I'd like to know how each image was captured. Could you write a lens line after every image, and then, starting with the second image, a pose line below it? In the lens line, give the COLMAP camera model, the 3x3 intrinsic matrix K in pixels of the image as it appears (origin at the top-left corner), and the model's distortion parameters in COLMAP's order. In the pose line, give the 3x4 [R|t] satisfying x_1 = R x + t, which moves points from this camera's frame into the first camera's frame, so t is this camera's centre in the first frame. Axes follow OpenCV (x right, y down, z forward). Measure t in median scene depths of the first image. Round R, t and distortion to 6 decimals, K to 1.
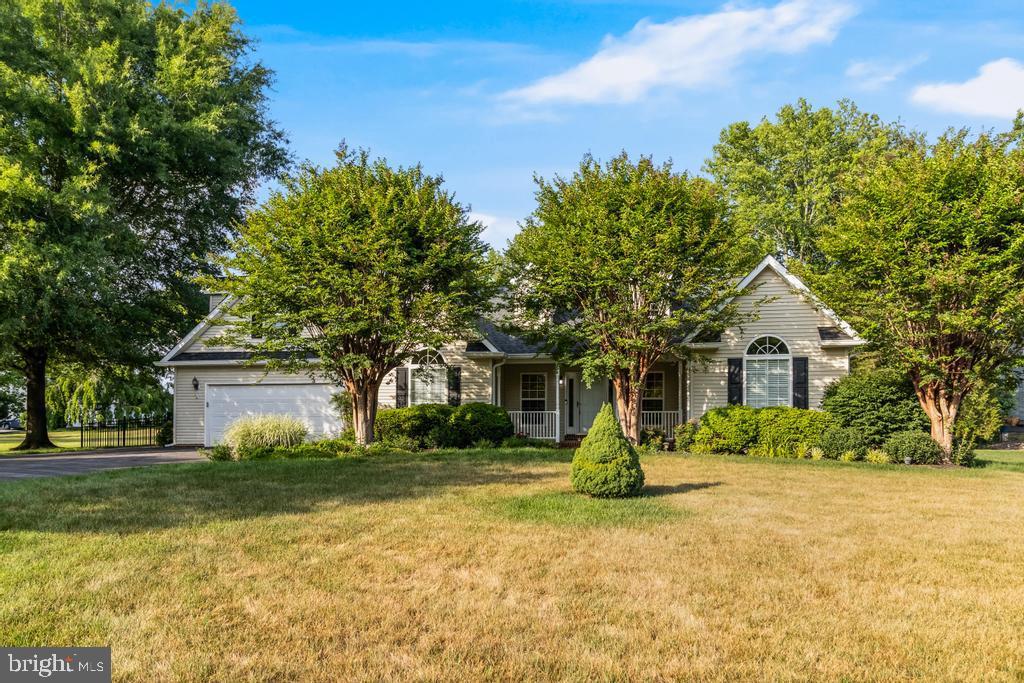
lens RADIAL K [[805.9, 0, 589.5], [0, 805.9, 366.9], [0, 0, 1]] dist [0.000645, -0.000641]
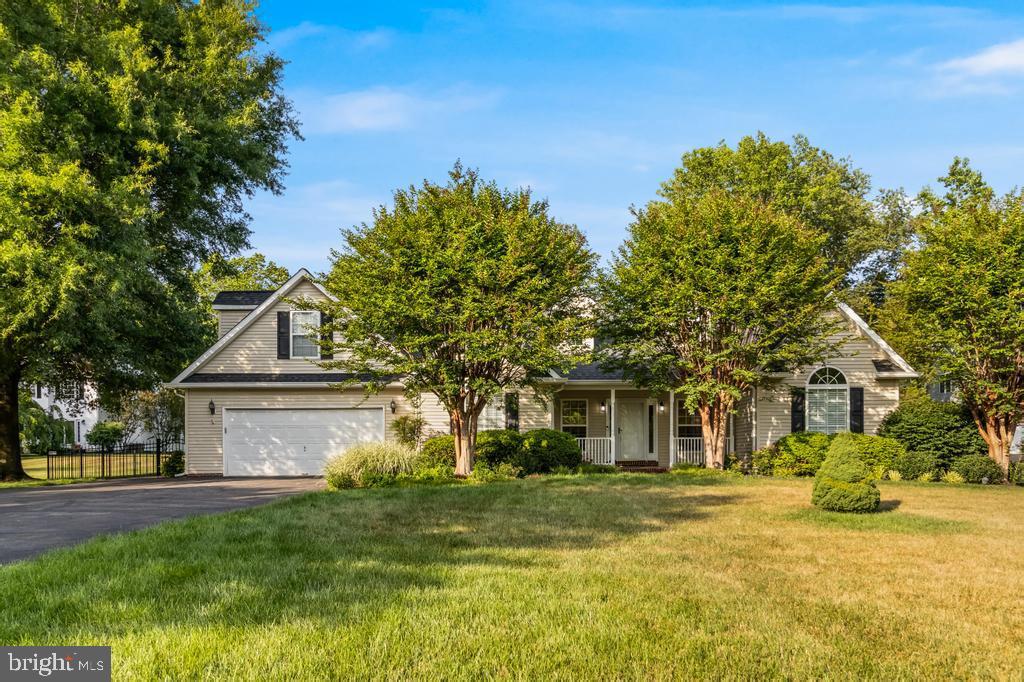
lens RADIAL K [[866.0, 0, 580.1], [0, 866.0, 423.6], [0, 0, 1]] dist [-0.002444, -0.014125]
pose [[0.978764, 0.003533, 0.204961, -0.335394], [-0.011212, 0.999277, 0.036321, -0.001808], [-0.204684, -0.037848, 0.978096, -0.059321]]
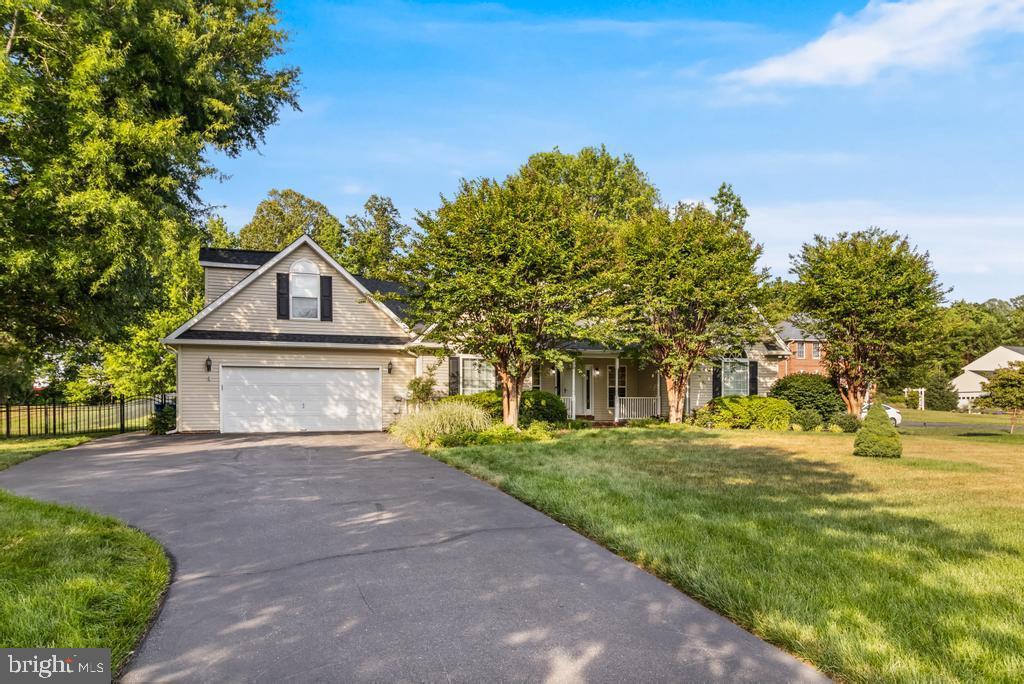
lens RADIAL K [[745.6, 0, 583.2], [0, 745.6, 380.9], [0, 0, 1]] dist [-0.008757, 0.000576]
pose [[0.820145, 0.015510, 0.571946, -0.745252], [-0.043343, 0.998444, 0.035076, -0.010773], [-0.570512, -0.053557, 0.819541, 0.076122]]
